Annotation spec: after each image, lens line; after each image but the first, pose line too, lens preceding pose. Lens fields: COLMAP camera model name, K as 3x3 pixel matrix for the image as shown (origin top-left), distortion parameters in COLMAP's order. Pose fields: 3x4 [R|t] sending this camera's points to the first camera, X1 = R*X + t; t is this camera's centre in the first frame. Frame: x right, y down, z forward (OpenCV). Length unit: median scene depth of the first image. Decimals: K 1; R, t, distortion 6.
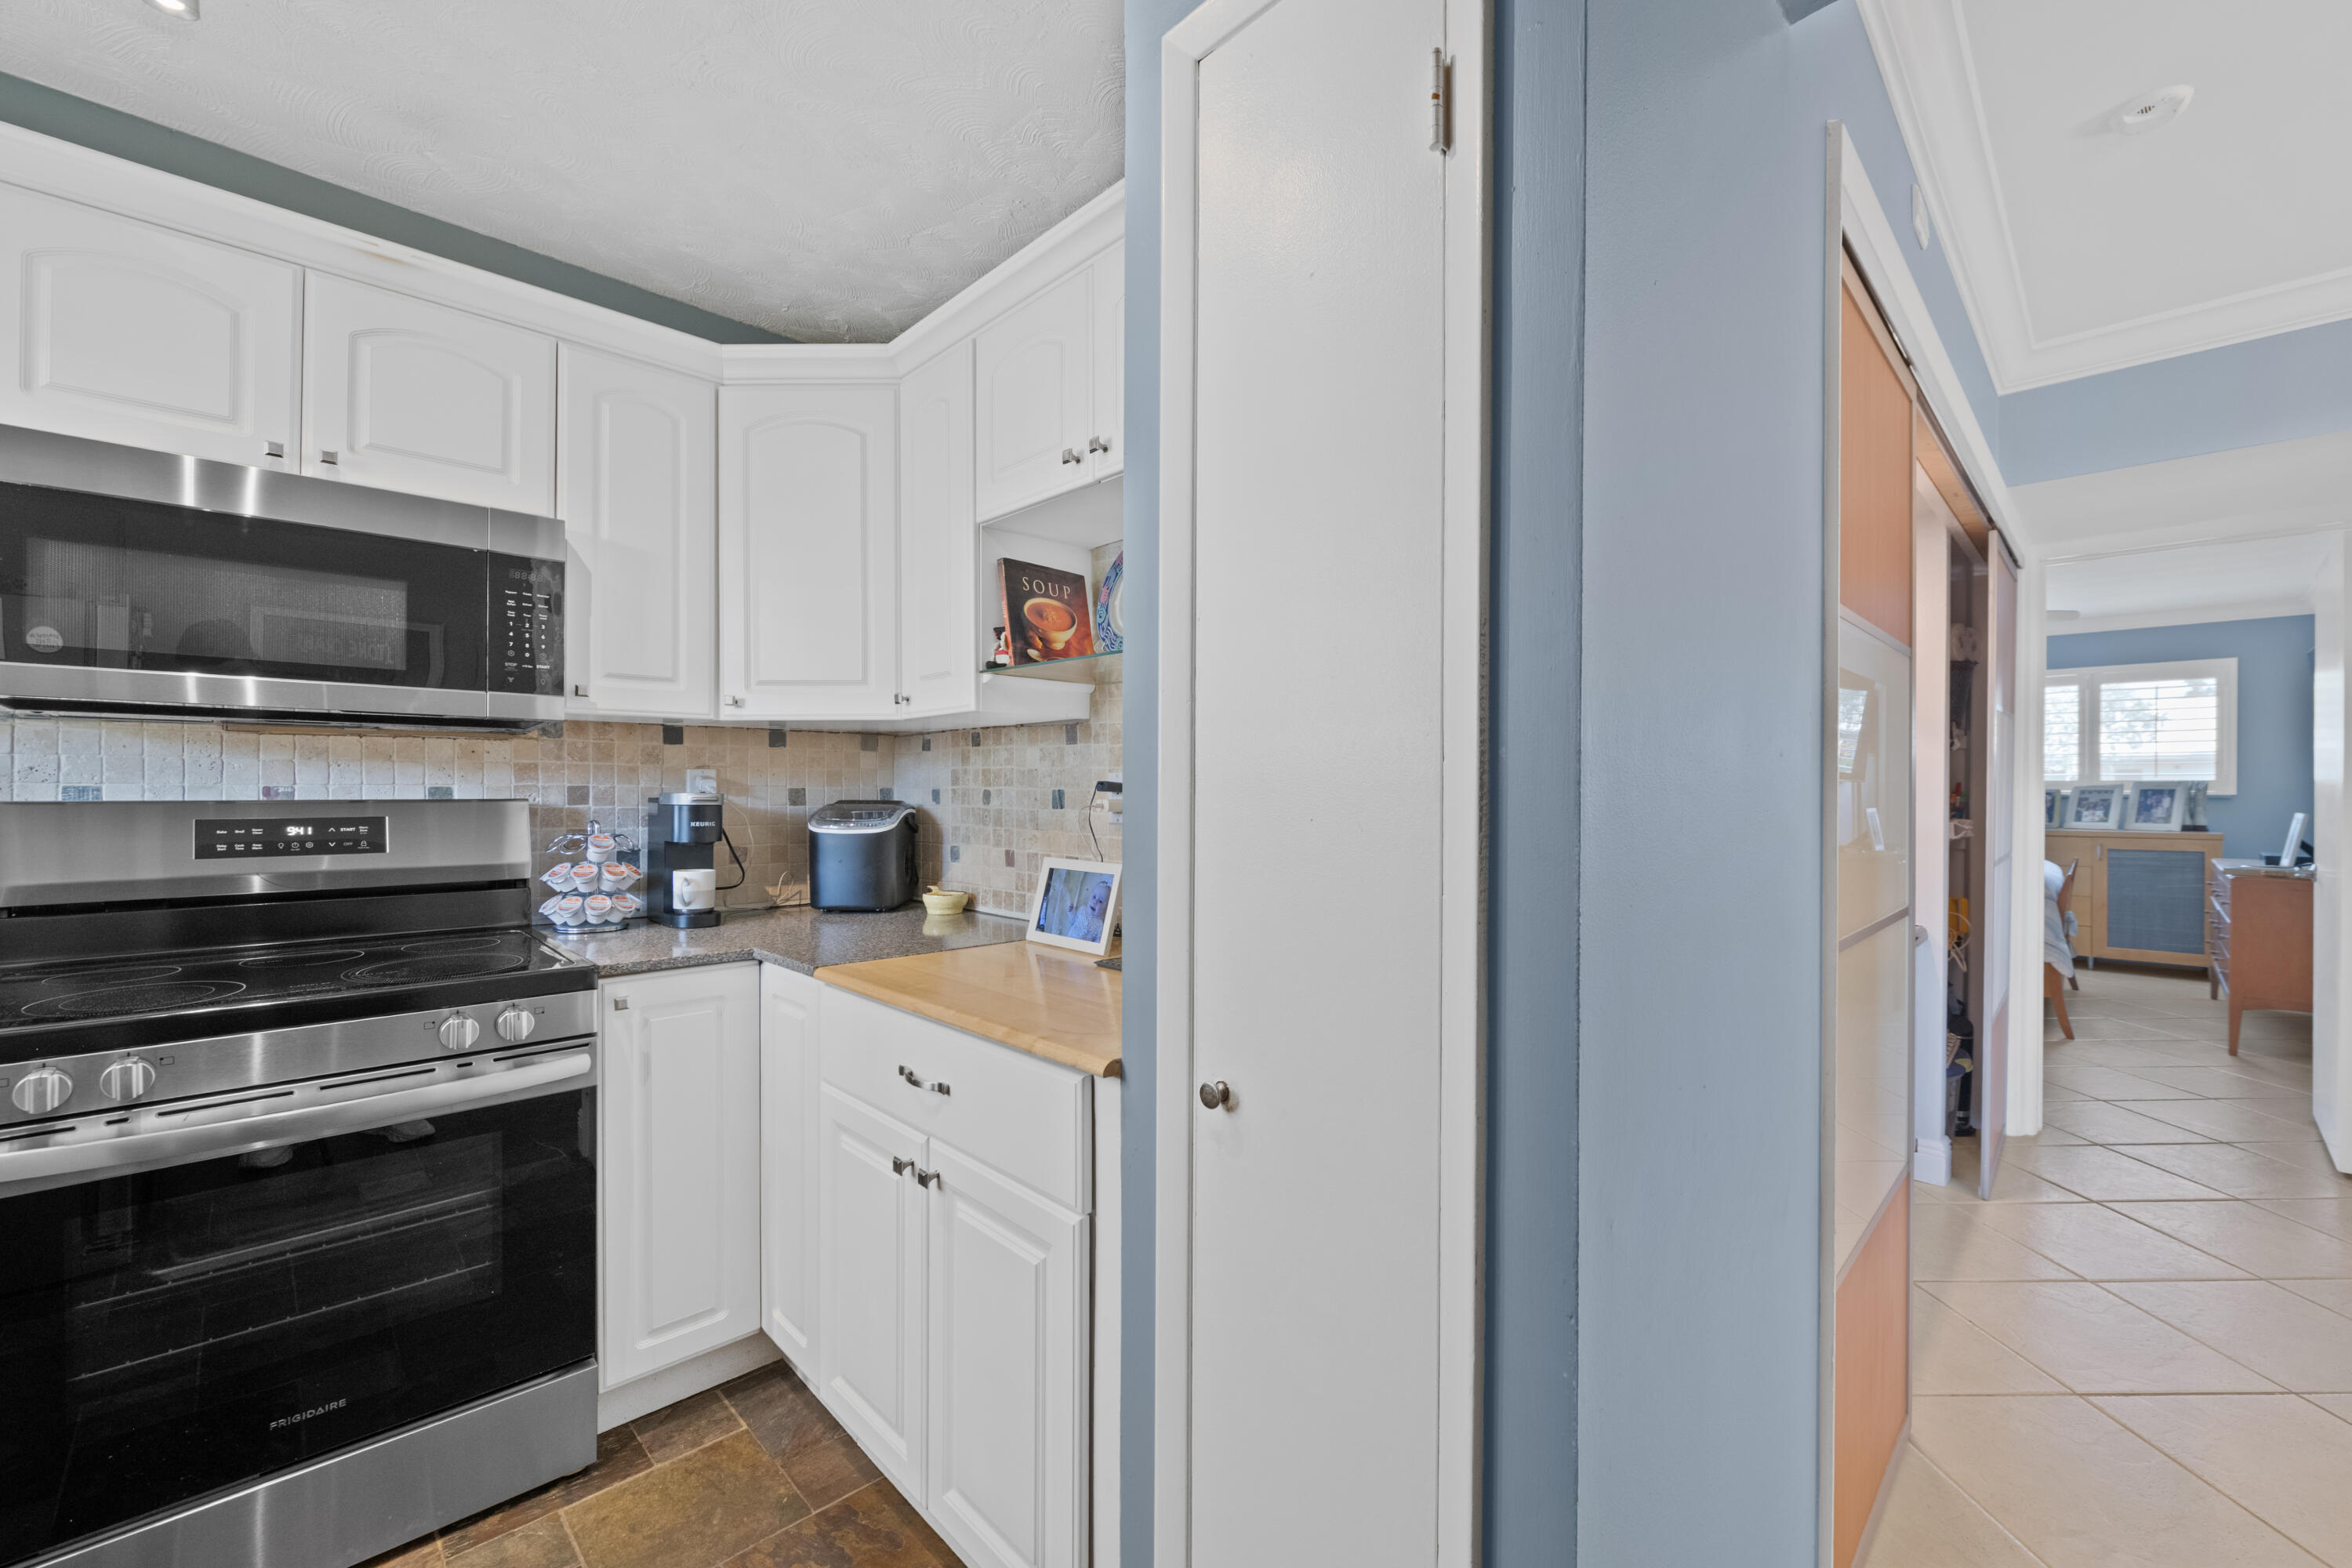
lens RADIAL K [[943.8, 0, 1194.1], [0, 943.8, 789.0], [0, 0, 1]] dist [0.001128, -0.004971]
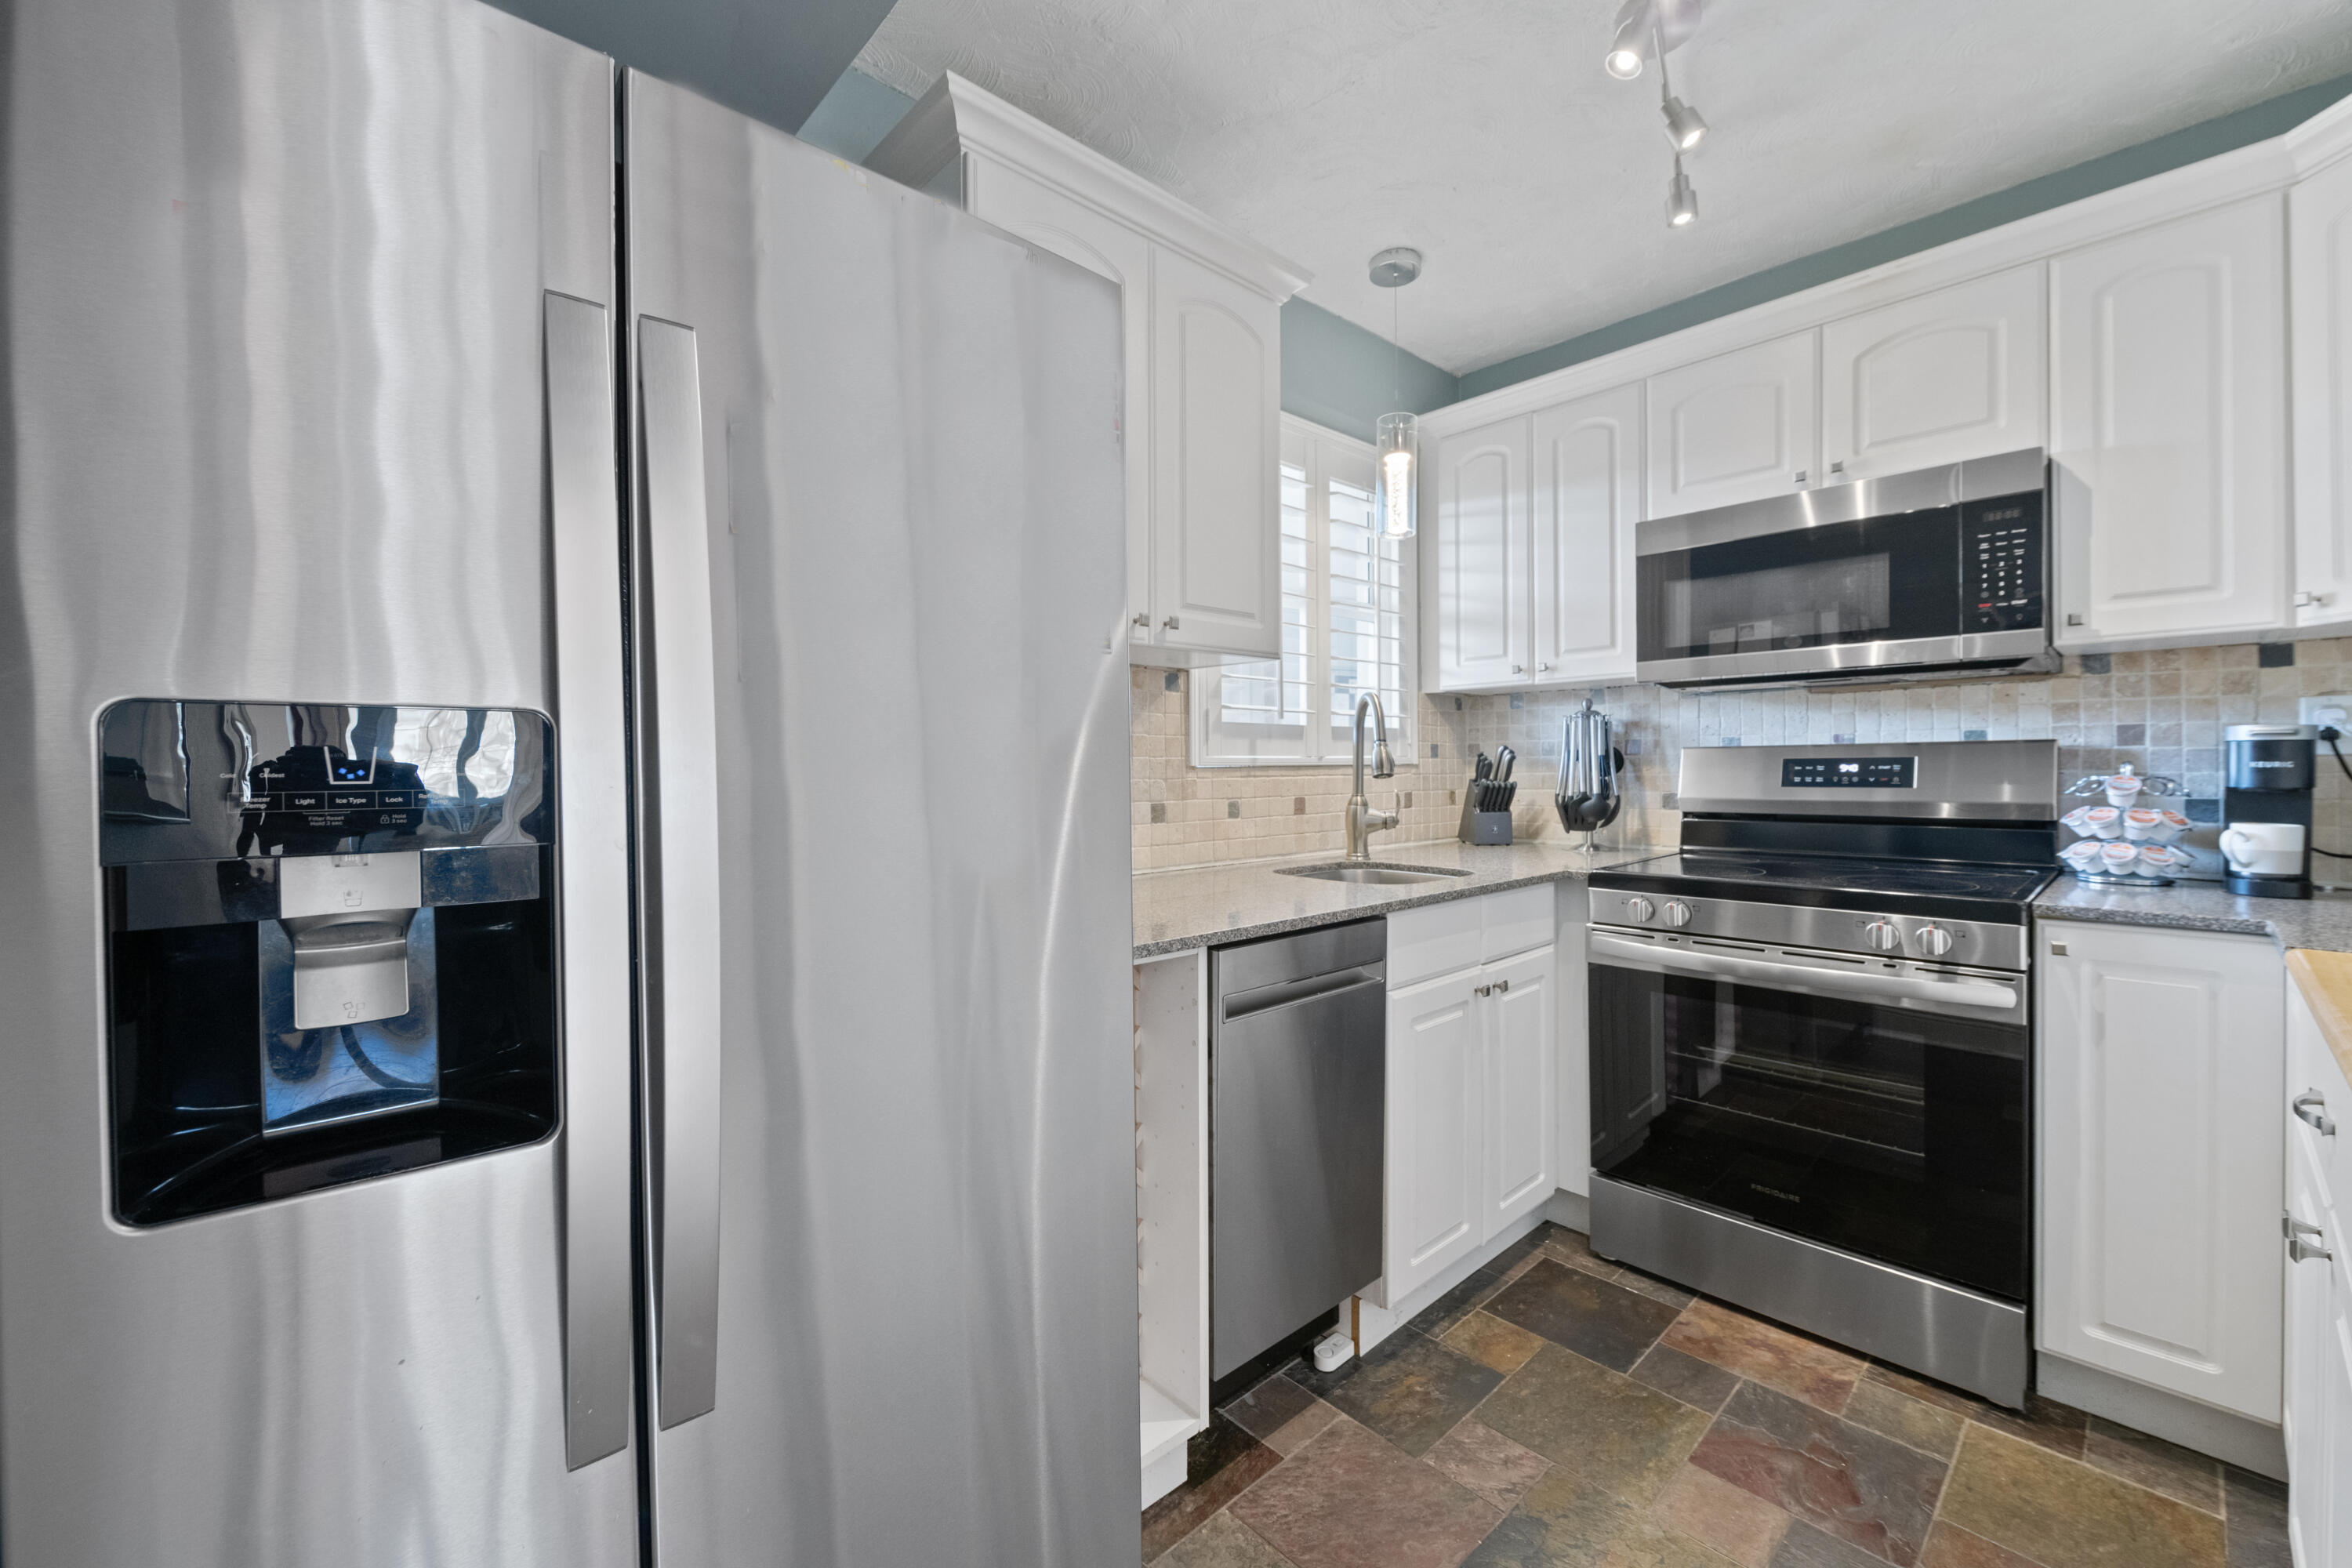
lens RADIAL K [[930.3, 0, 1185.5], [0, 930.3, 782.4], [0, 0, 1]] dist [0.006403, -0.006182]
pose [[-0.042957, 0.010318, -0.999024, 0.307681], [0.005496, 0.999934, 0.010092, 0.042824], [0.999062, -0.005057, -0.043011, 0.154168]]
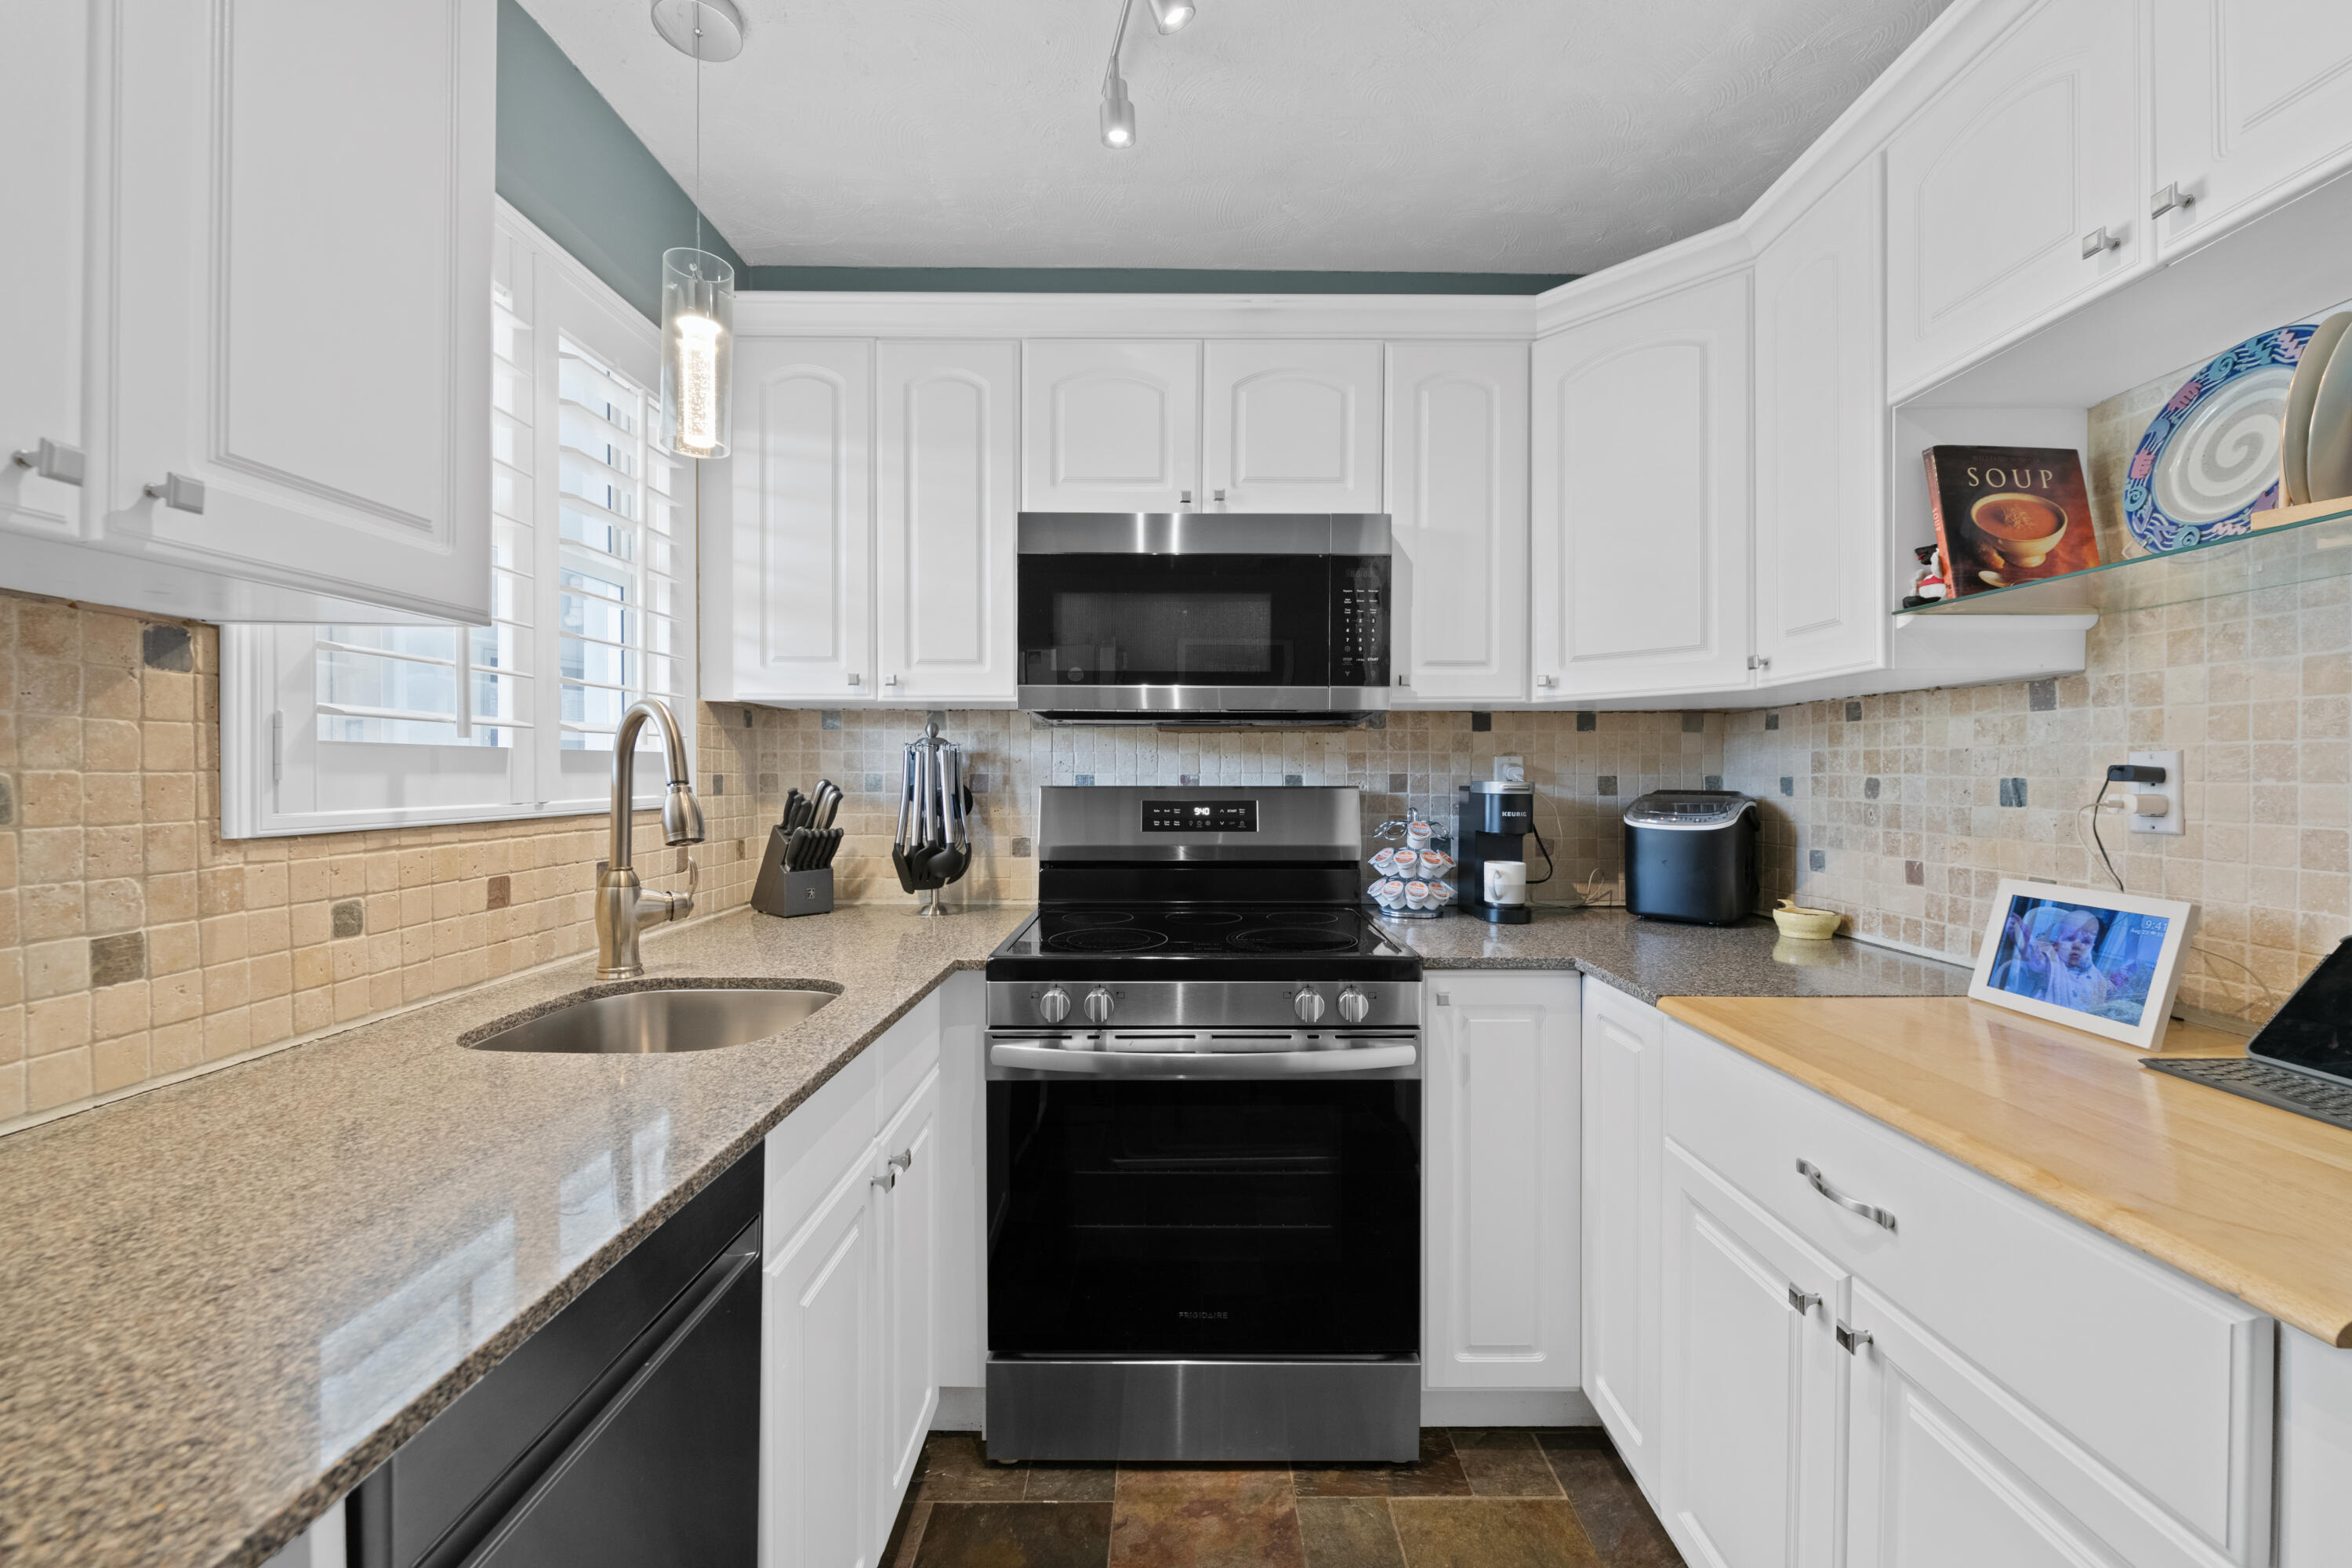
lens RADIAL K [[930.3, 0, 1185.5], [0, 930.3, 782.4], [0, 0, 1]] dist [0.006403, -0.006182]
pose [[0.707923, 0.004863, -0.706273, -0.106190], [-0.000017, 0.999976, 0.006869, -0.001170], [0.706290, -0.004851, 0.707906, 0.121911]]
